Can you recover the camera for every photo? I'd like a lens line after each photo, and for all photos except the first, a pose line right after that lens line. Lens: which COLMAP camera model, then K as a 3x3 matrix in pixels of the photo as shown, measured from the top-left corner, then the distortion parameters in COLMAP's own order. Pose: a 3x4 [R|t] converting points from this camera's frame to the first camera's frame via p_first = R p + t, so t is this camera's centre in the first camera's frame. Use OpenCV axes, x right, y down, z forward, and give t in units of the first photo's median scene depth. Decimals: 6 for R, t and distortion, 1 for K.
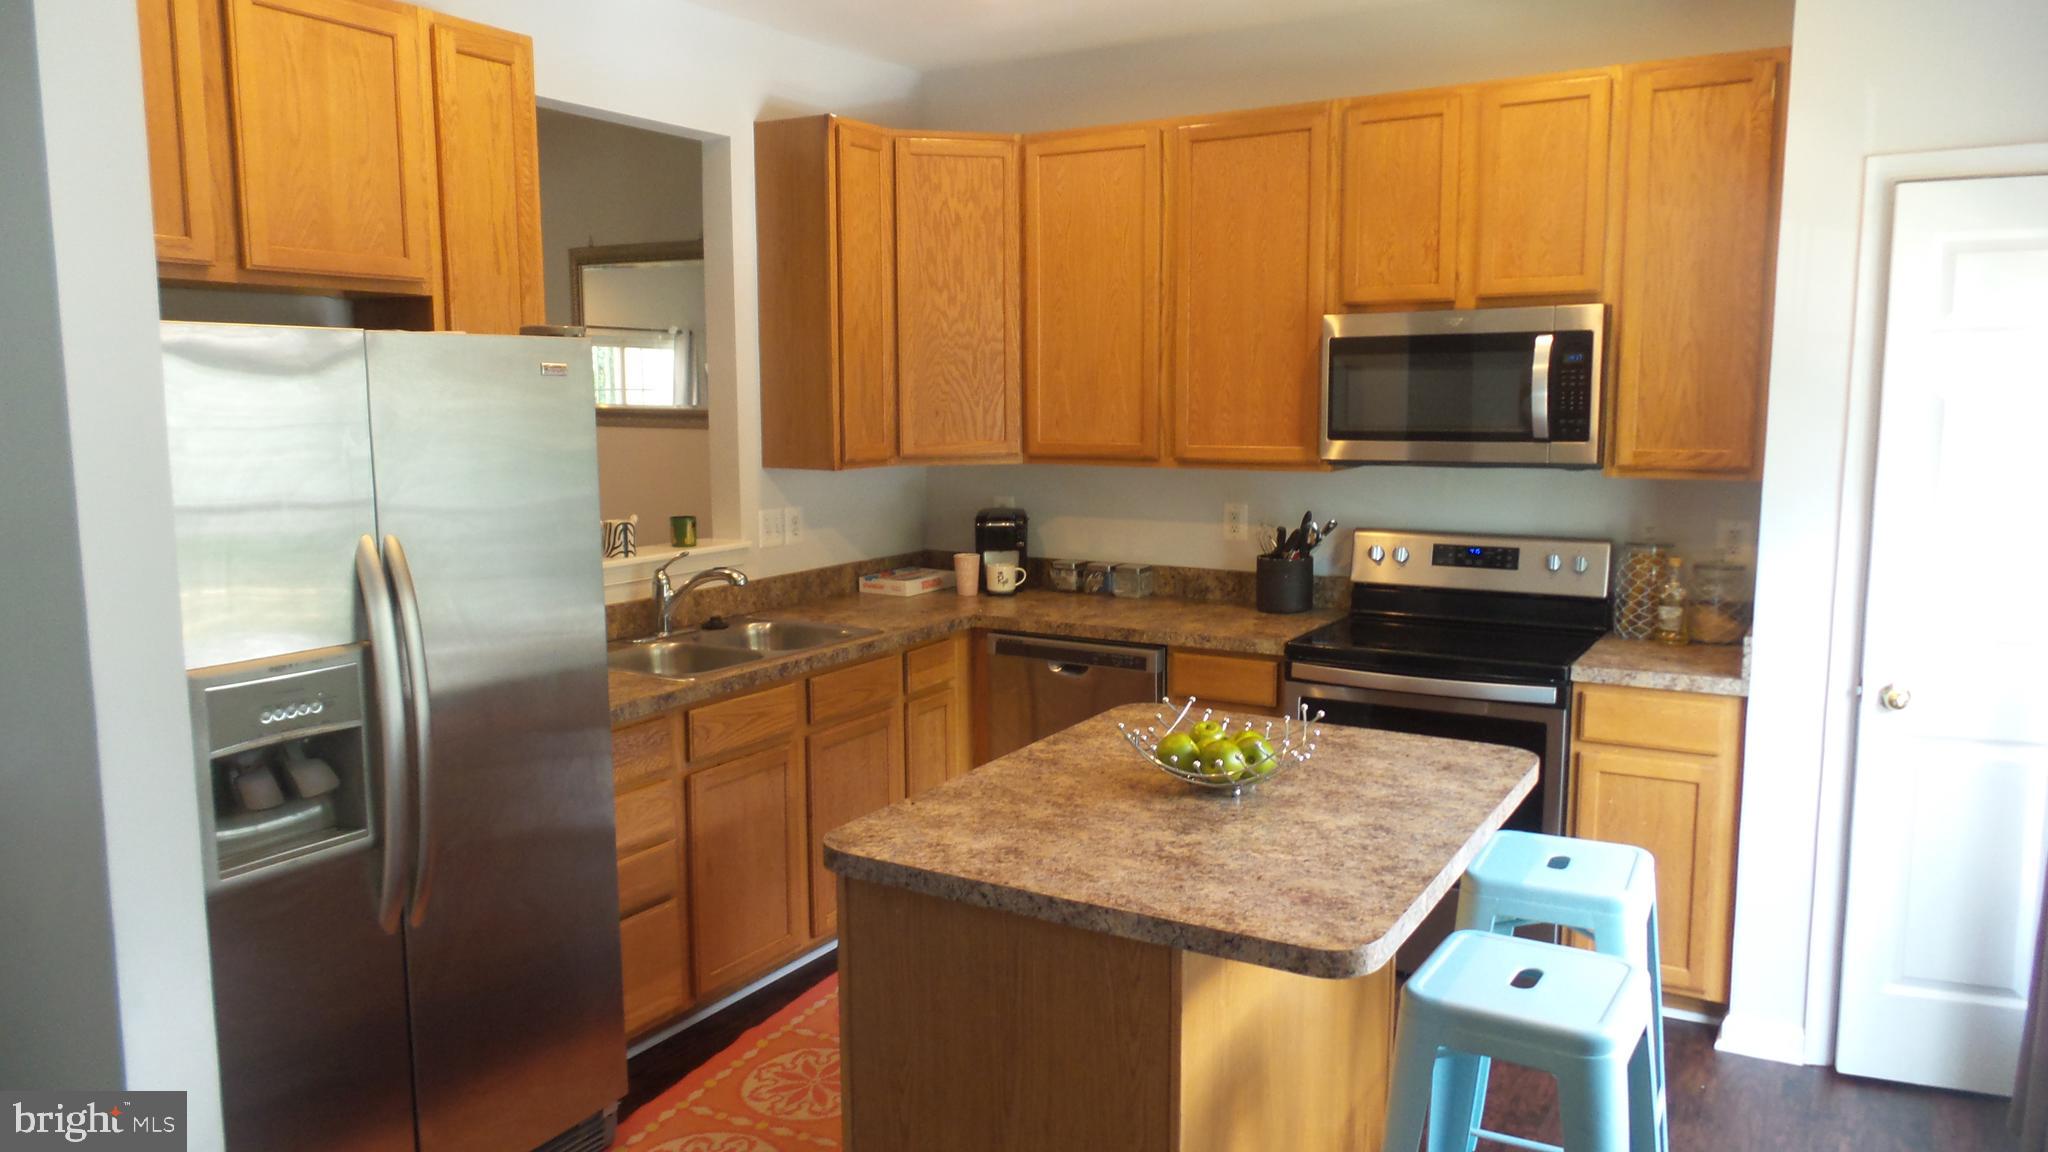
lens RADIAL K [[1407.3, 0, 1042.6], [0, 1407.3, 571.0], [0, 0, 1]] dist [-0.008578, 0.002032]
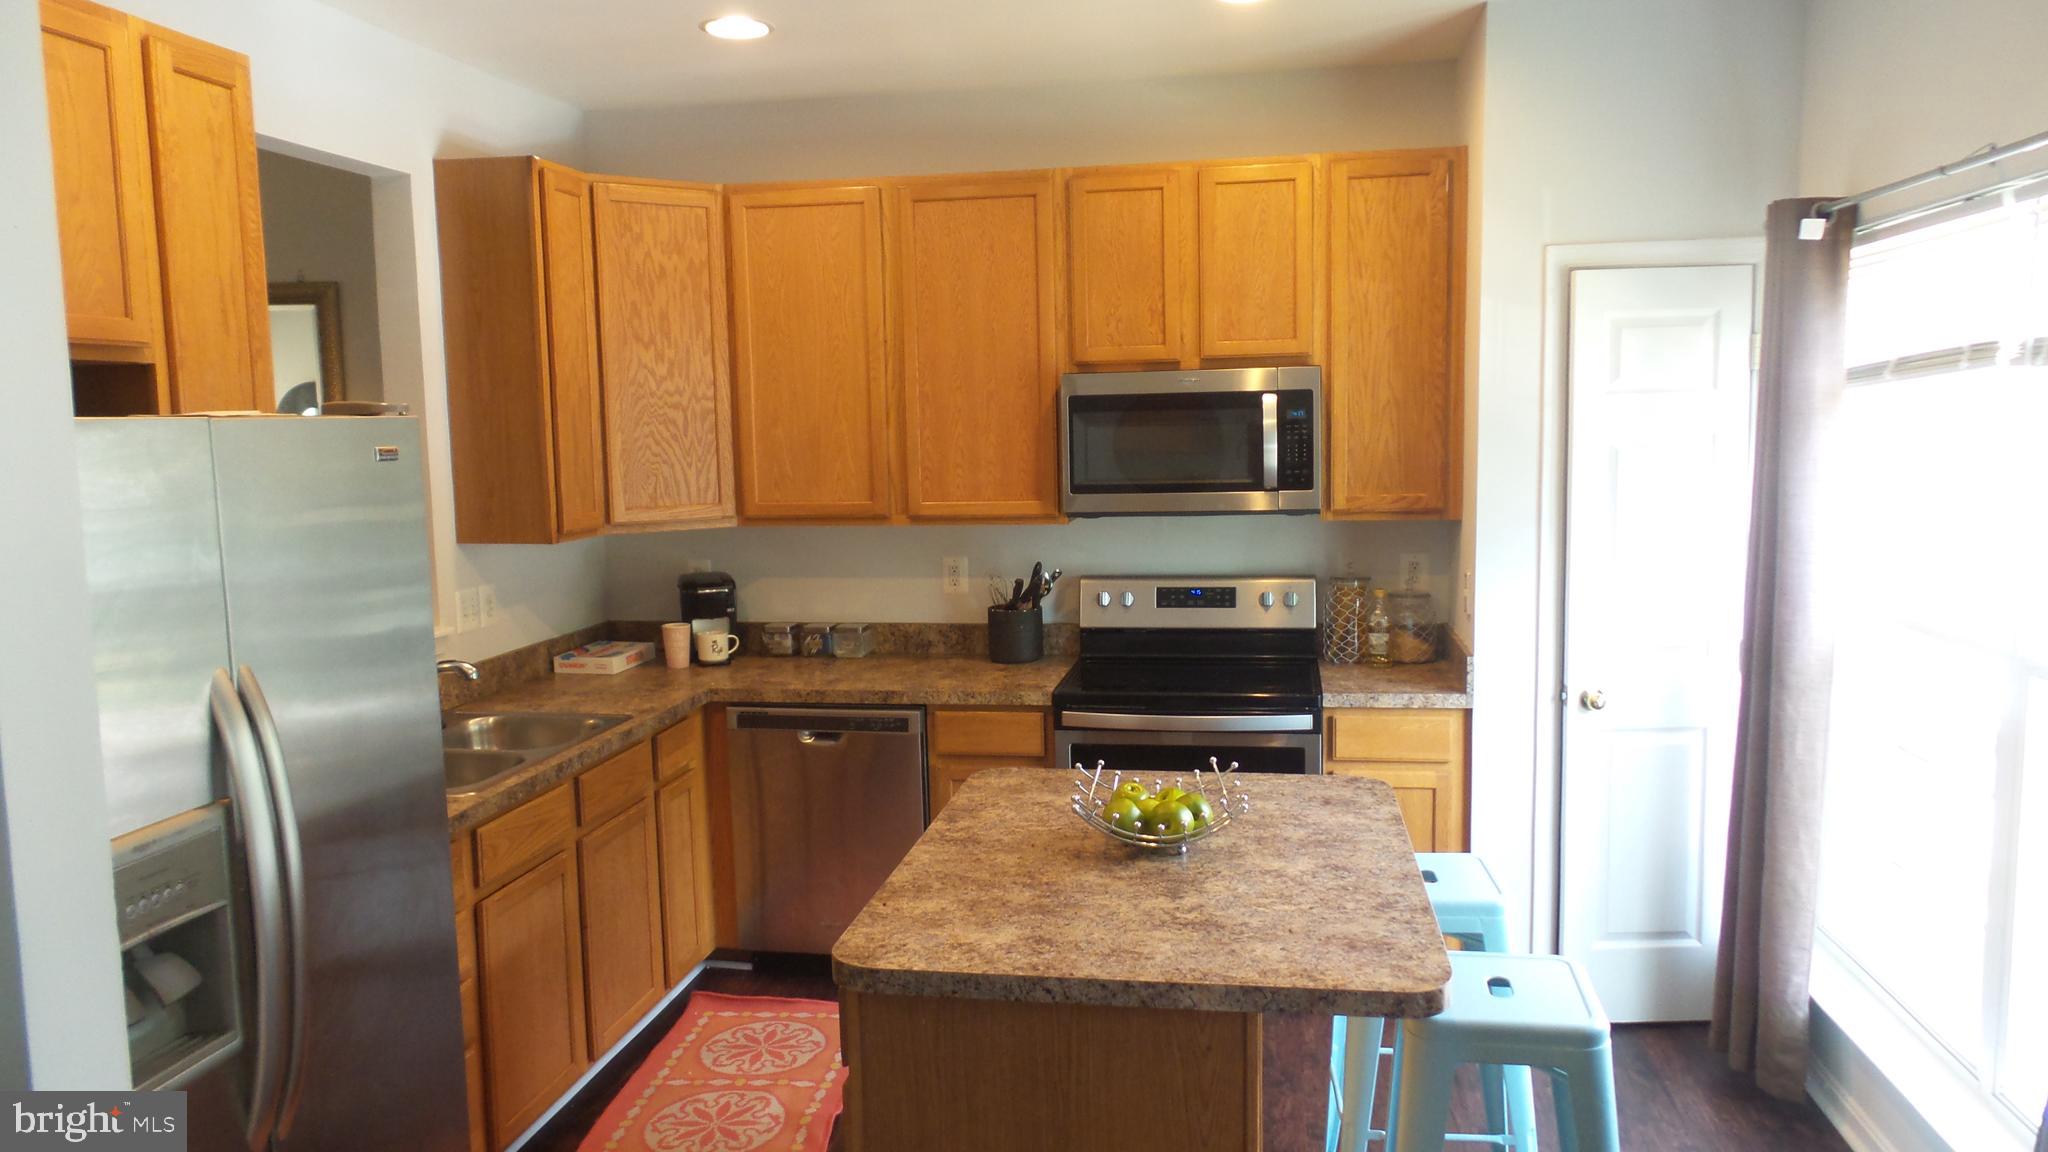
lens RADIAL K [[1407.3, 0, 1041.5], [0, 1407.3, 571.0], [0, 0, 1]] dist [-0.008578, 0.002032]
pose [[0.931667, -0.052642, 0.359478, -0.211041], [0.061210, 0.998047, -0.012486, -0.026981], [-0.358119, 0.033636, 0.933070, 0.043534]]
